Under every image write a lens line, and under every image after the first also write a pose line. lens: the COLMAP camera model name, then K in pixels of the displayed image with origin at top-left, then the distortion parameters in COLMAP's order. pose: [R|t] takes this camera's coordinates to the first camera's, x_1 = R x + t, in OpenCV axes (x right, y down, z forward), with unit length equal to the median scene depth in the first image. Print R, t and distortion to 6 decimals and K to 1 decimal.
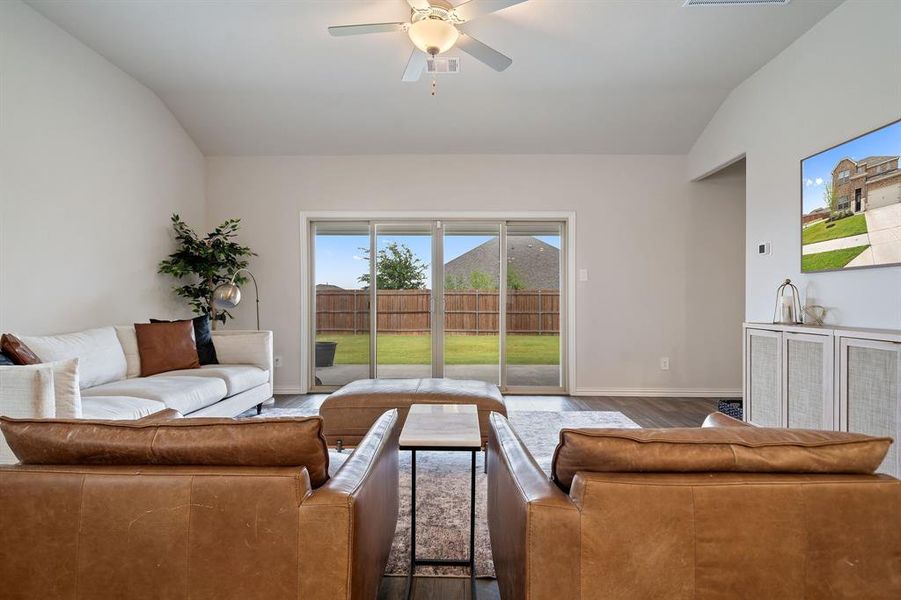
lens RADIAL K [[447.3, 0, 454.3], [0, 447.3, 290.6], [0, 0, 1]] dist [-0.001061, 0.001480]
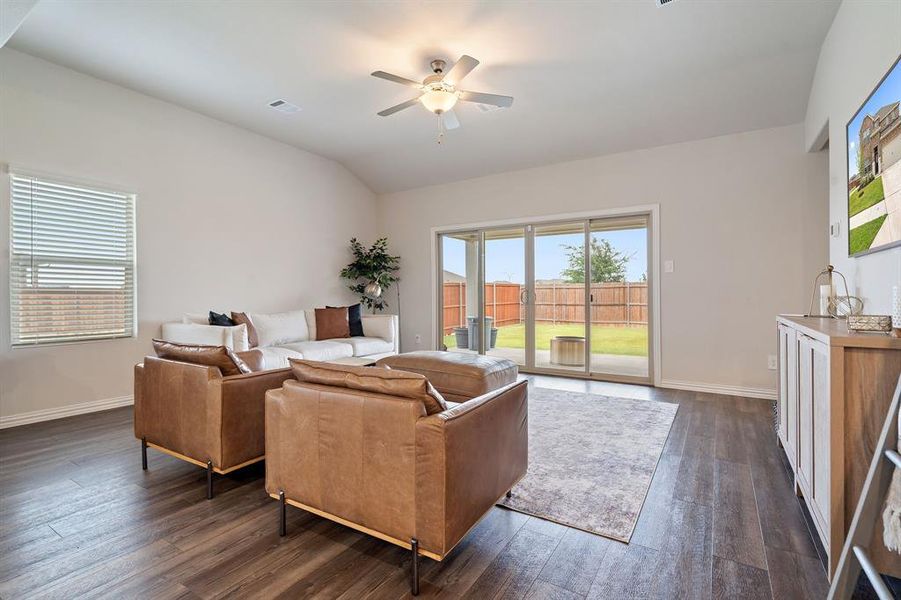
lens RADIAL K [[417.8, 0, 450.5], [0, 417.8, 300.0], [0, 0, 1]] dist [0.038948, 0.000195]
pose [[0.849359, -0.001316, -0.527814, 0.412798], [0.020082, 0.999353, 0.029824, 0.004571], [0.527433, -0.035931, 0.848836, -0.040041]]
